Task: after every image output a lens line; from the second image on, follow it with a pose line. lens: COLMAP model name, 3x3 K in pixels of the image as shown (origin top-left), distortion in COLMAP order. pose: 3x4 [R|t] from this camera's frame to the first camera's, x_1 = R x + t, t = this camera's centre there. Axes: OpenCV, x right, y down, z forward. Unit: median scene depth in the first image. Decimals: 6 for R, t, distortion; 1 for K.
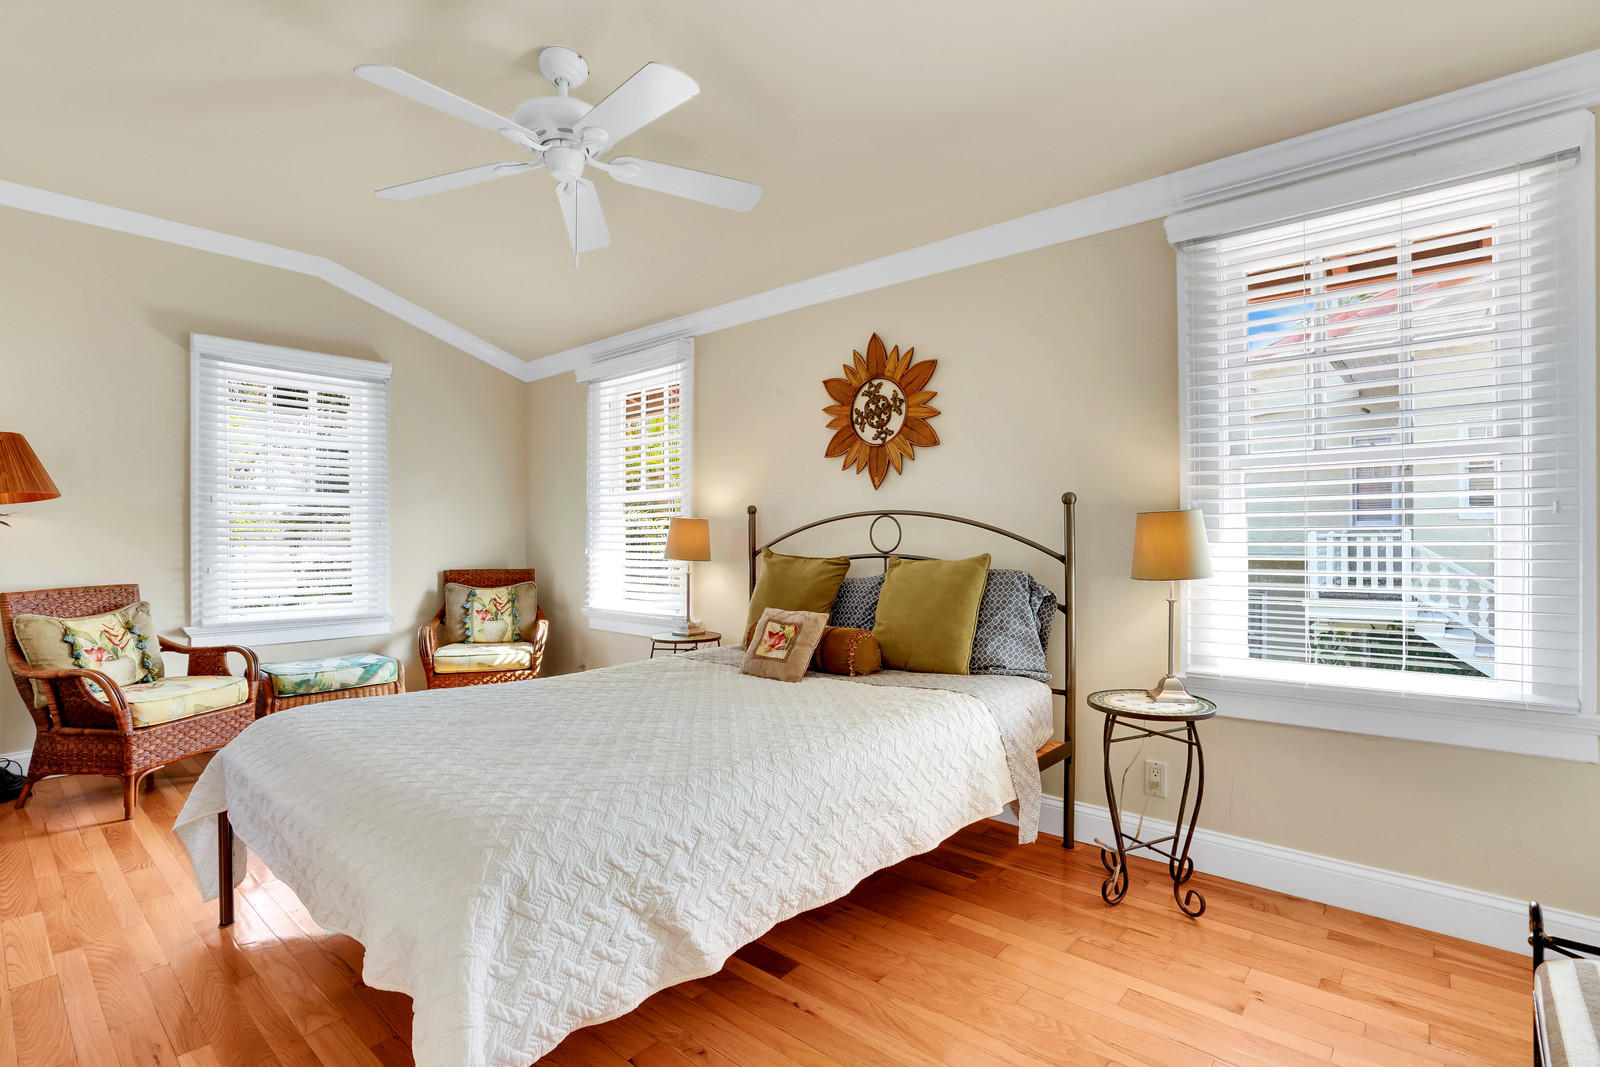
lens RADIAL K [[751.0, 0, 782.8], [0, 751.0, 553.4], [0, 0, 1]] dist [-0.034674, 0.004428]
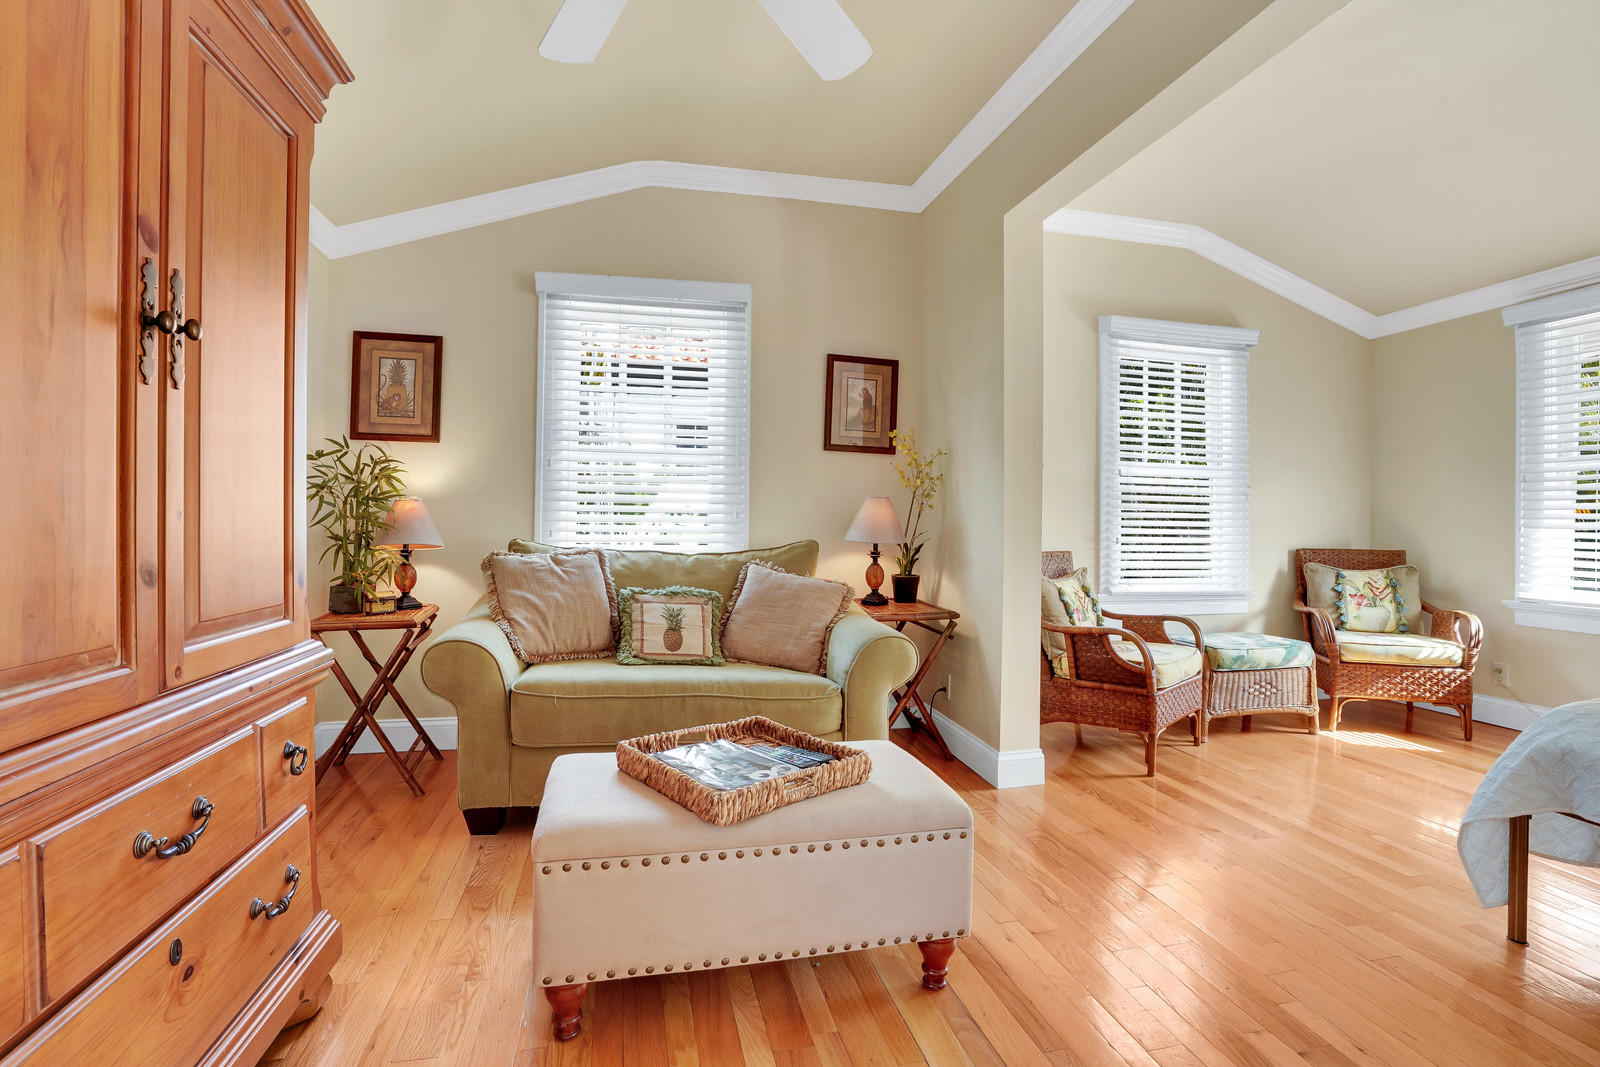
lens RADIAL K [[751.0, 0, 806.0], [0, 751.0, 523.3], [0, 0, 1]] dist [-0.034674, 0.004428]
pose [[0.819252, 0.013380, -0.573278, -0.514397], [-0.025166, 0.999603, -0.012633, 0.022068], [0.572882, 0.024777, 0.819263, -0.116146]]
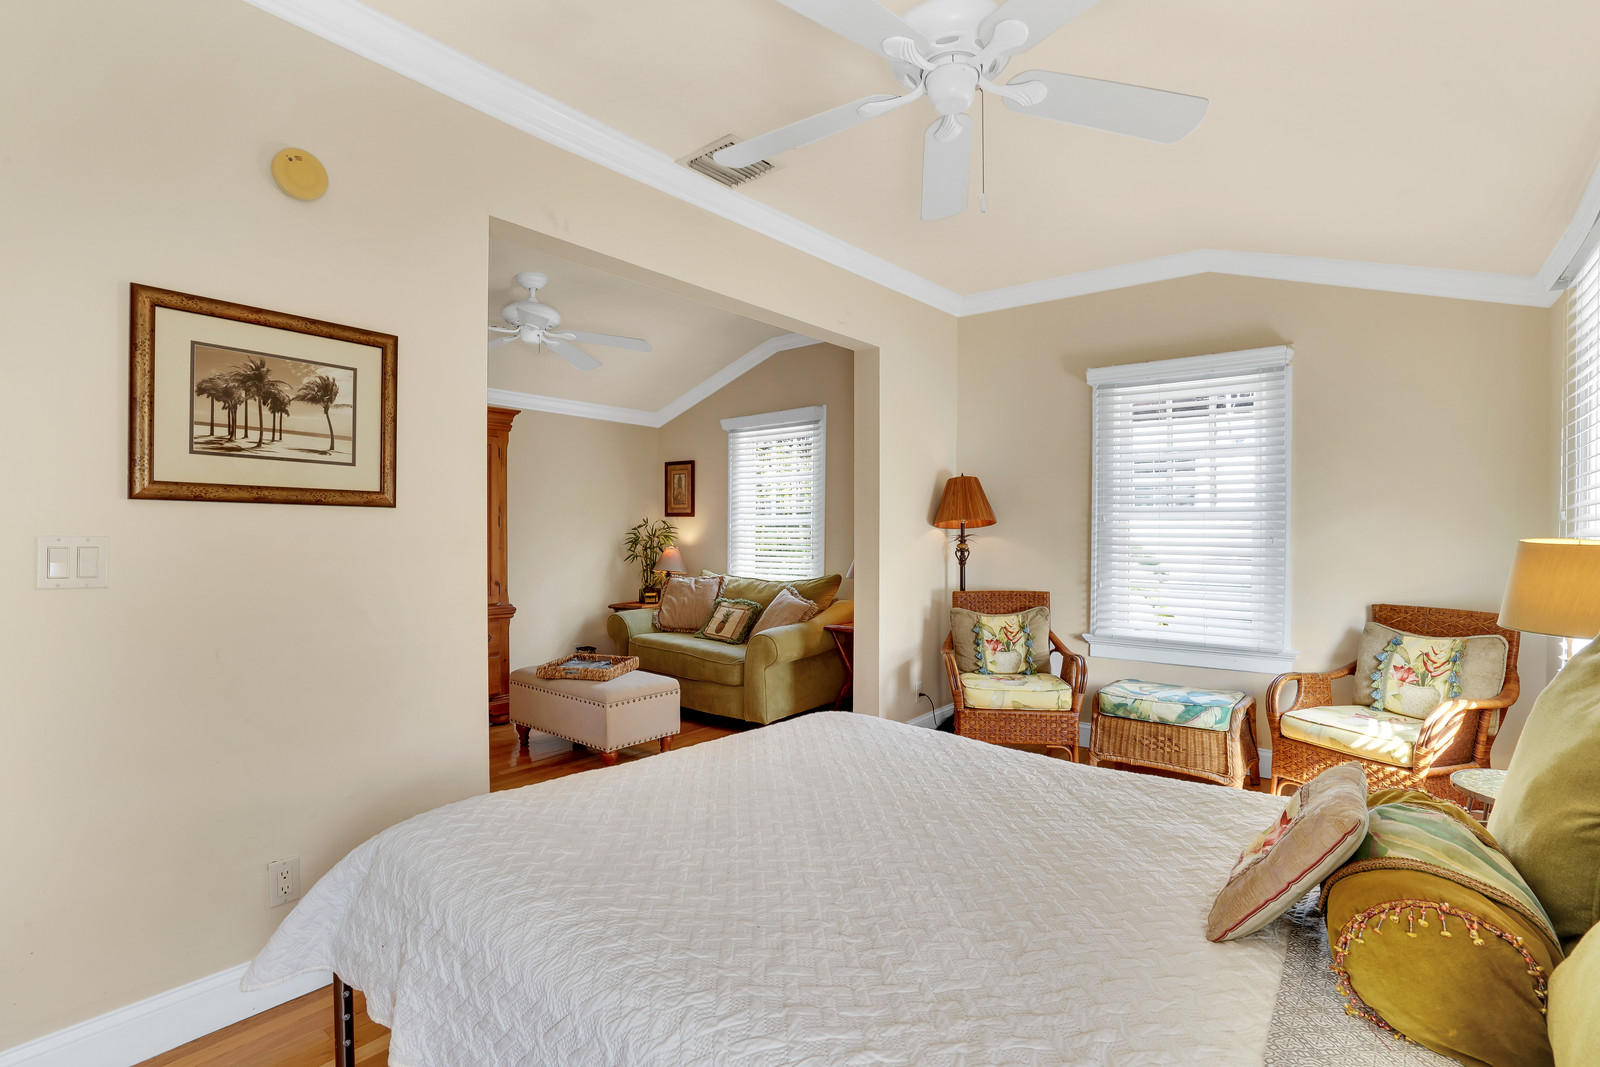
lens RADIAL K [[751.0, 0, 789.6], [0, 751.0, 545.3], [0, 0, 1]] dist [-0.034674, 0.004428]
pose [[0.050865, 0.016350, -0.998572, 0.285283], [-0.024524, 0.999585, 0.015118, -0.038314], [0.998404, 0.023720, 0.051245, 0.467187]]
